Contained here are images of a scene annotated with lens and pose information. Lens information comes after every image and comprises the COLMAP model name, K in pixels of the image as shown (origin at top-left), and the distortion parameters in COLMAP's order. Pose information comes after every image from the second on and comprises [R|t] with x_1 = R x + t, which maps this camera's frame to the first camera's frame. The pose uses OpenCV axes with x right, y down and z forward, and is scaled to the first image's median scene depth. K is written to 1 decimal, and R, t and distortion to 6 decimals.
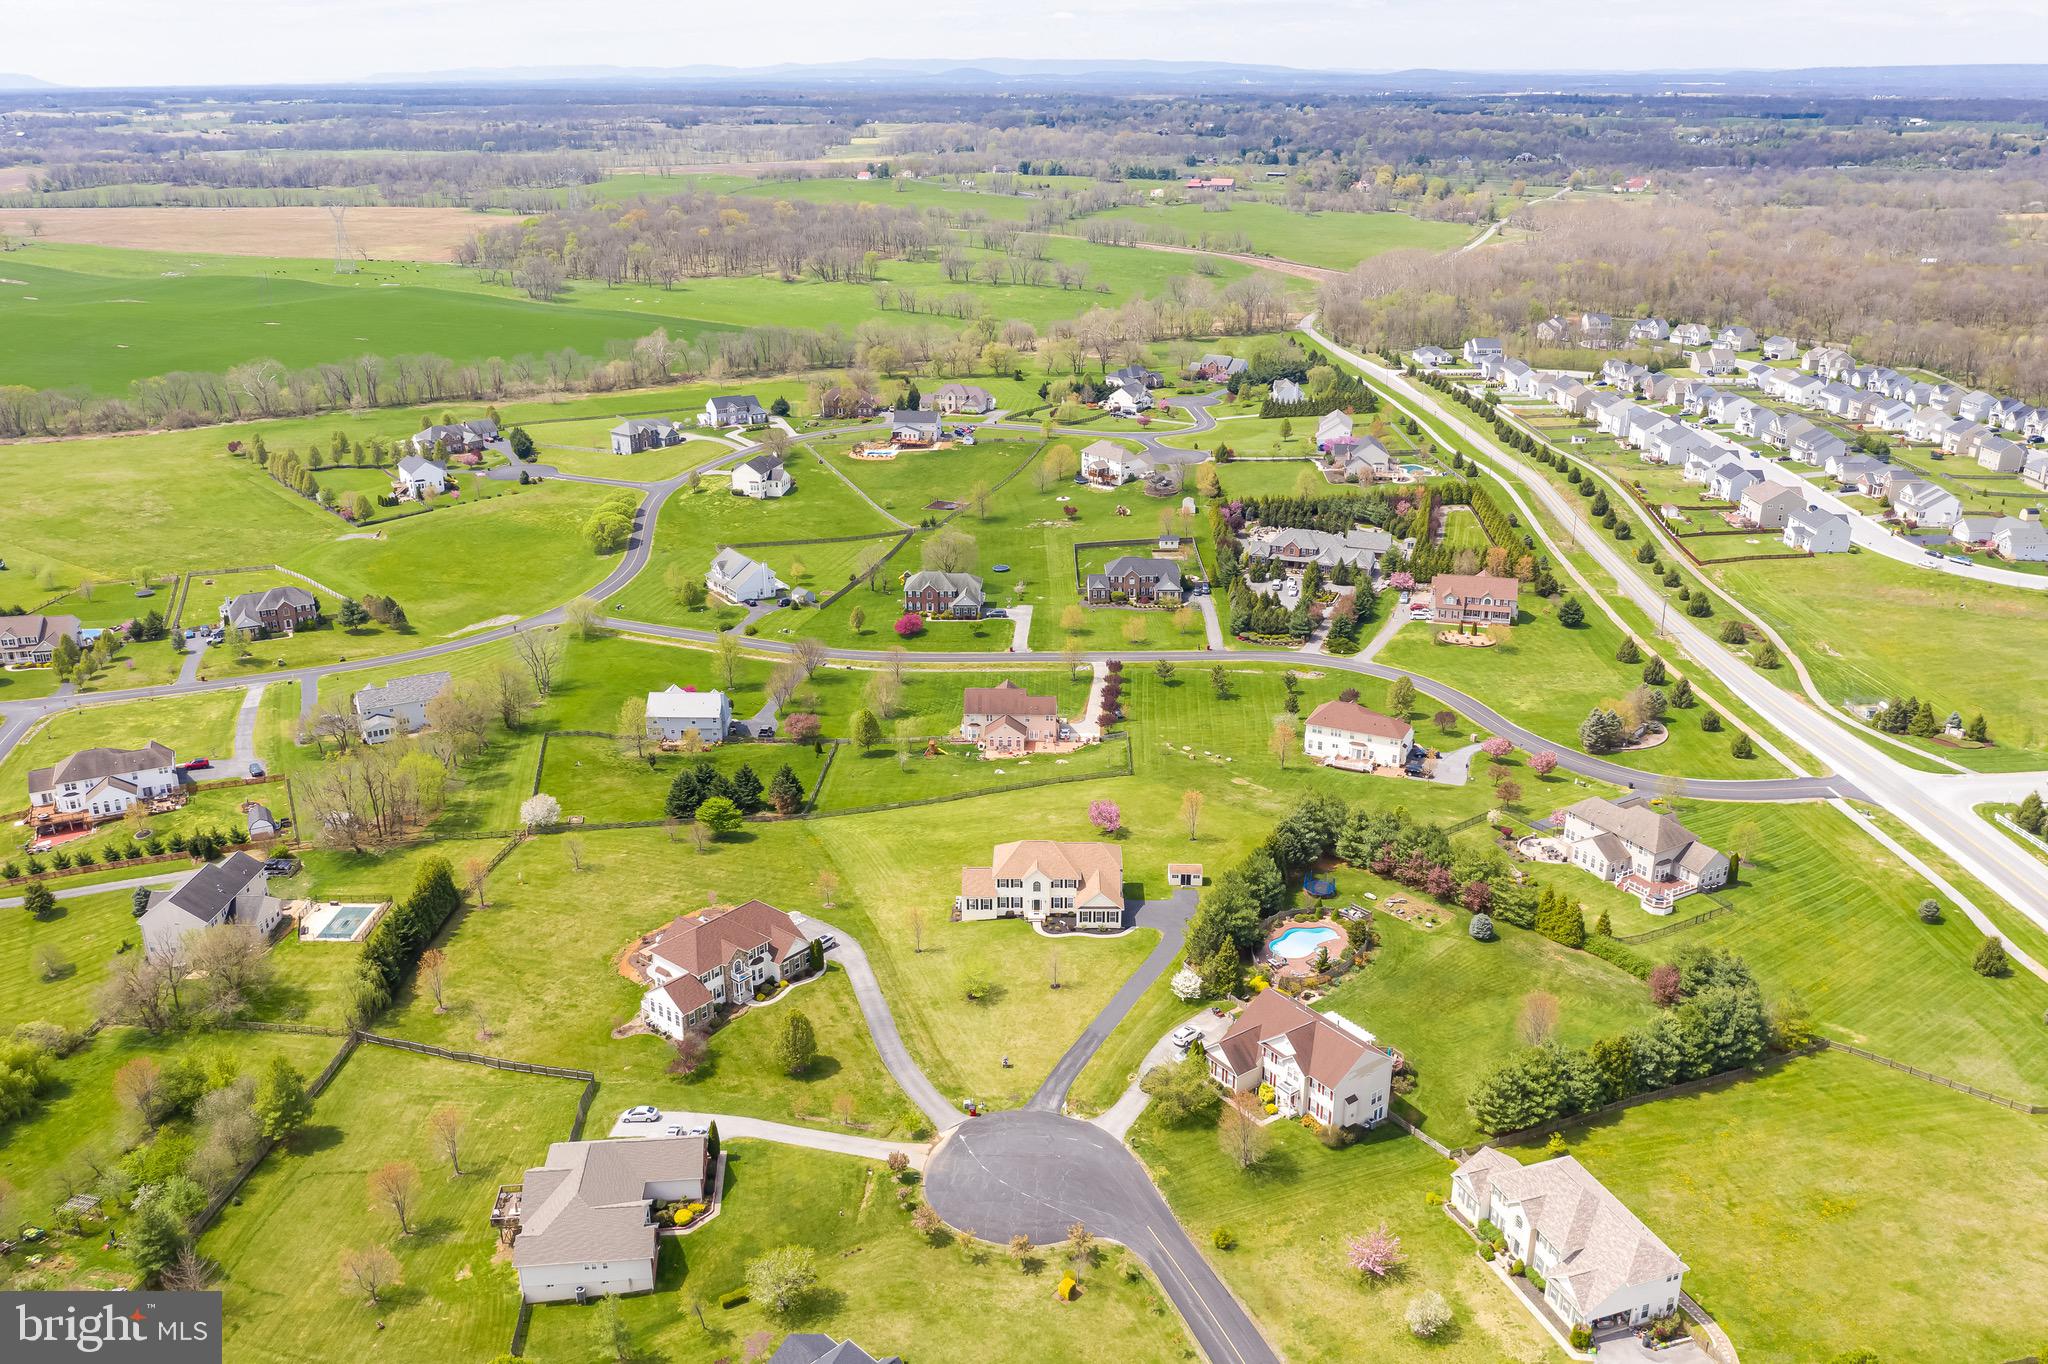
lens RADIAL K [[1681.8, 0, 1024.0], [0, 1681.8, 682.0], [0, 0, 1]] dist [-0.028379, 0.002574]
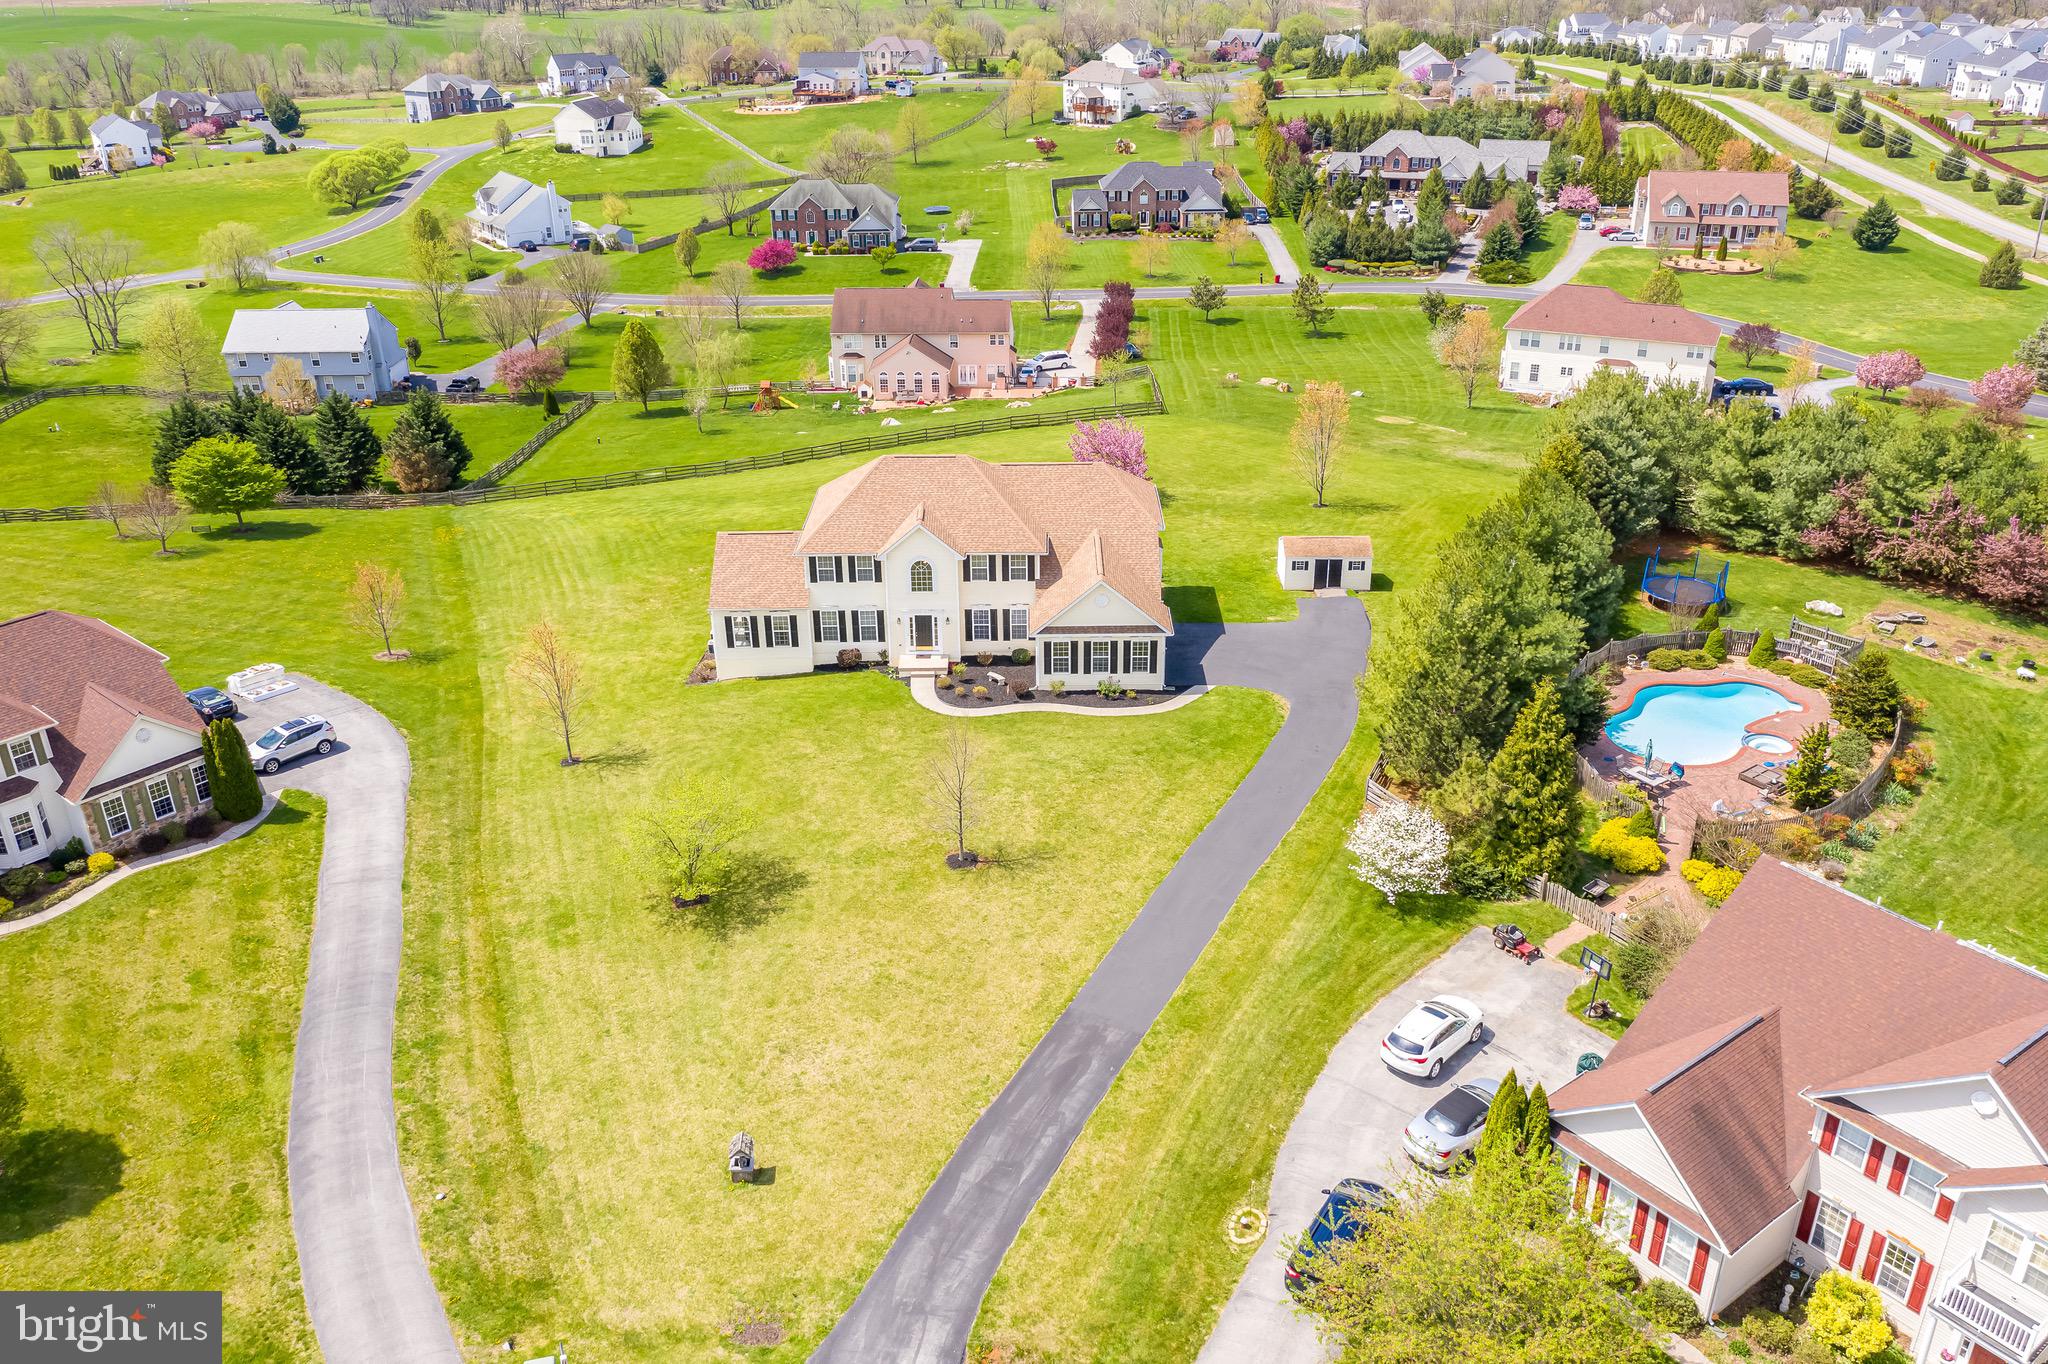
lens RADIAL K [[1681.8, 0, 1024.0], [0, 1681.8, 682.0], [0, 0, 1]] dist [-0.028379, 0.002574]
pose [[0.999911, -0.012731, 0.004107, 0.020789], [0.012368, 0.996821, 0.078712, 0.088884], [-0.005096, -0.078654, 0.996889, 0.496990]]
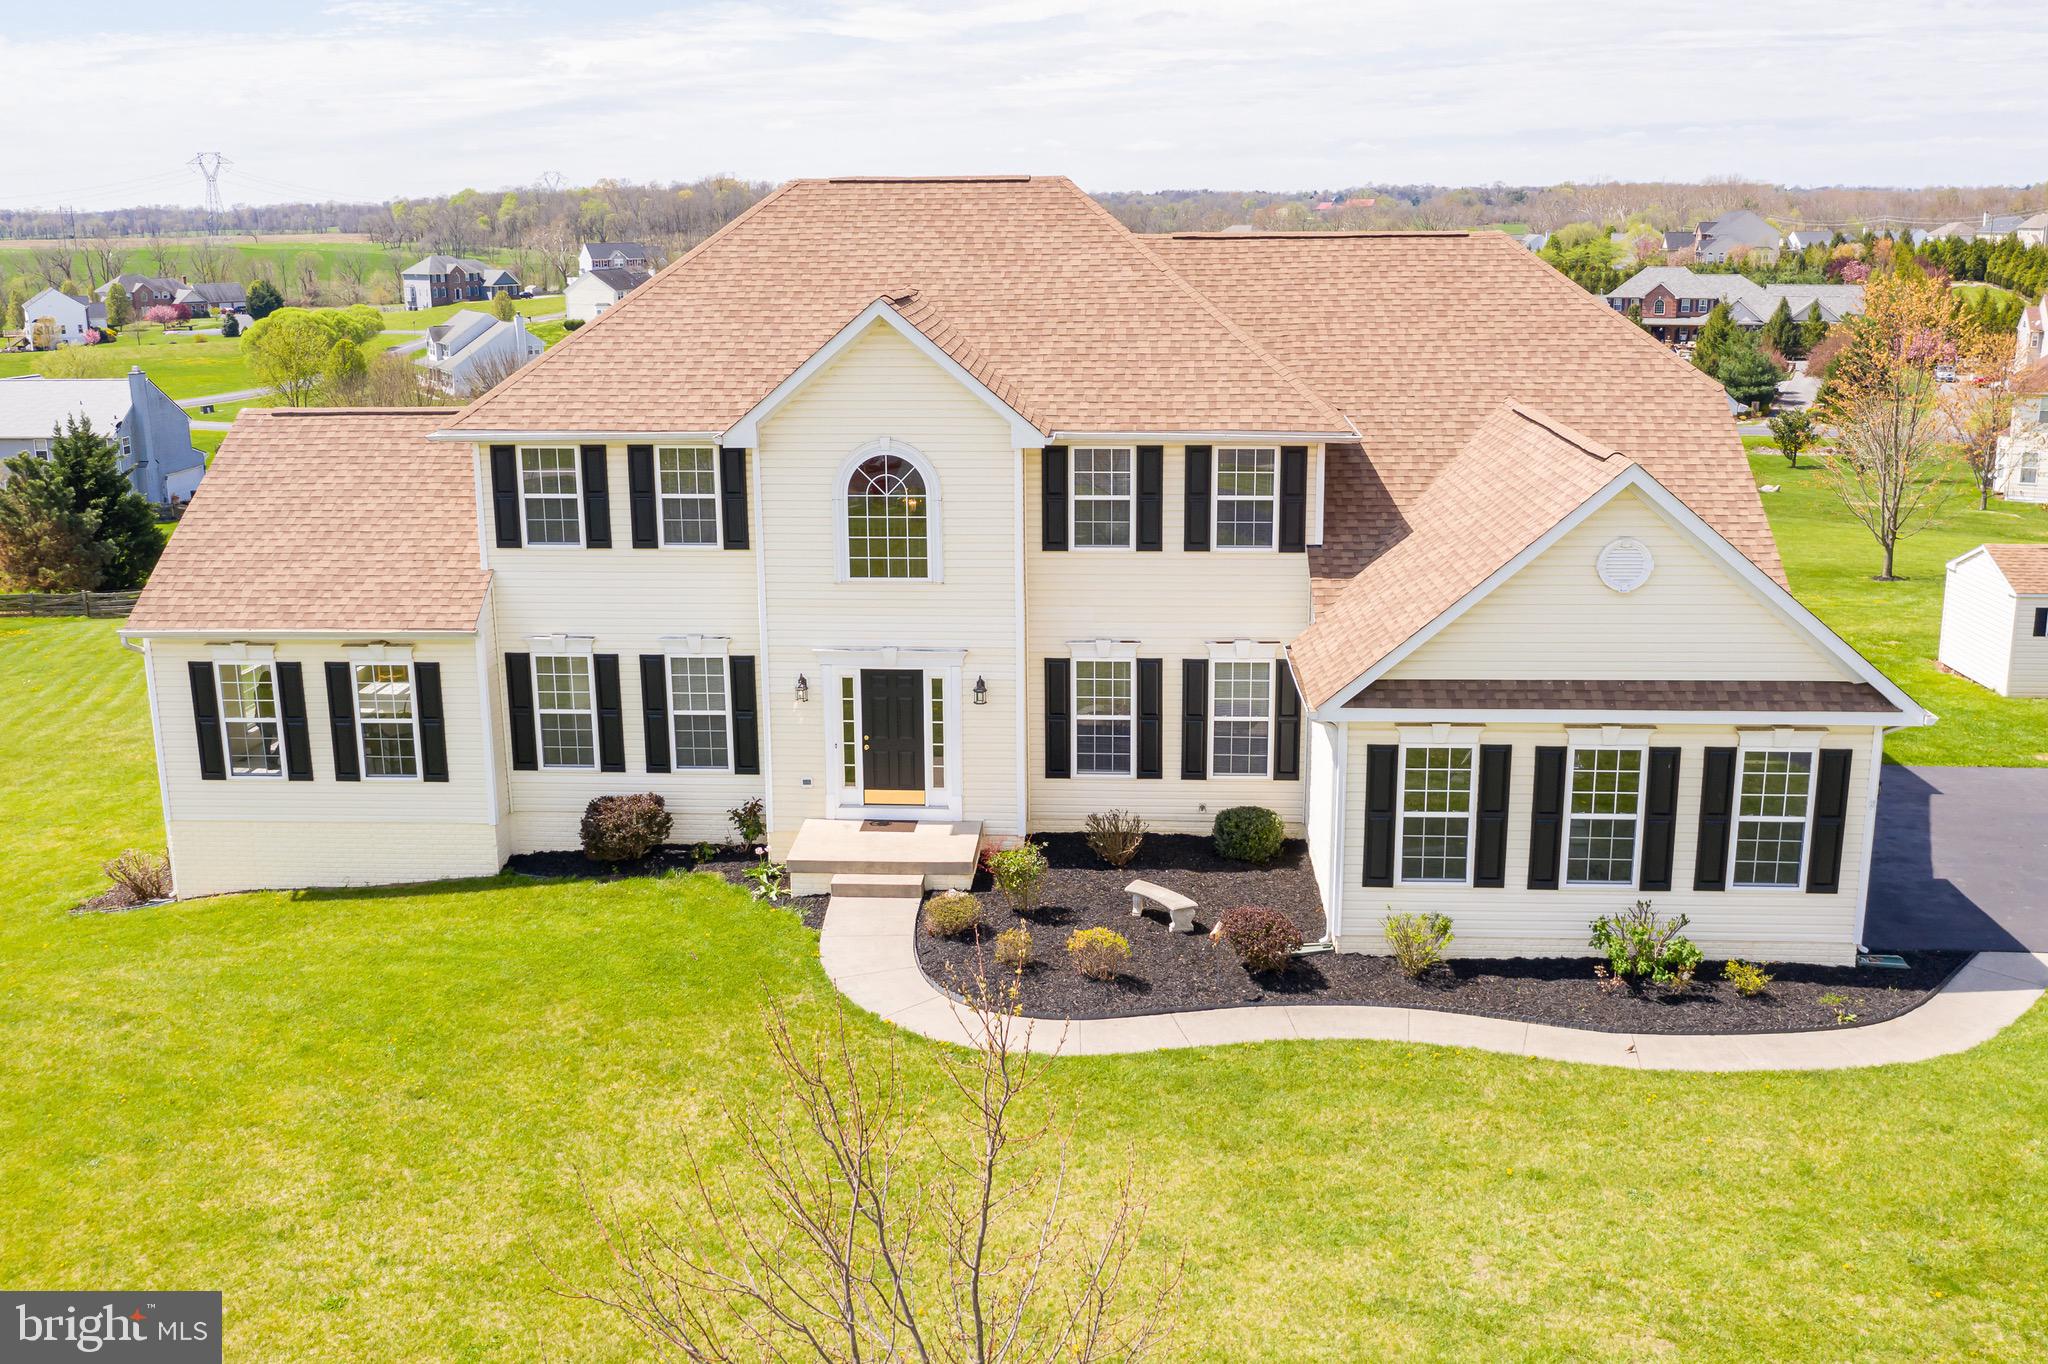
lens RADIAL K [[1867.9, 0, 1023.9], [0, 1867.9, 589.7], [0, 0, 1]] dist [-0.021121, 0.013461]
pose [[0.998735, 0.006263, -0.049896, 0.015705], [-0.013739, 0.988446, -0.150949, 0.107987], [0.048374, 0.151443, 0.987282, 0.685644]]
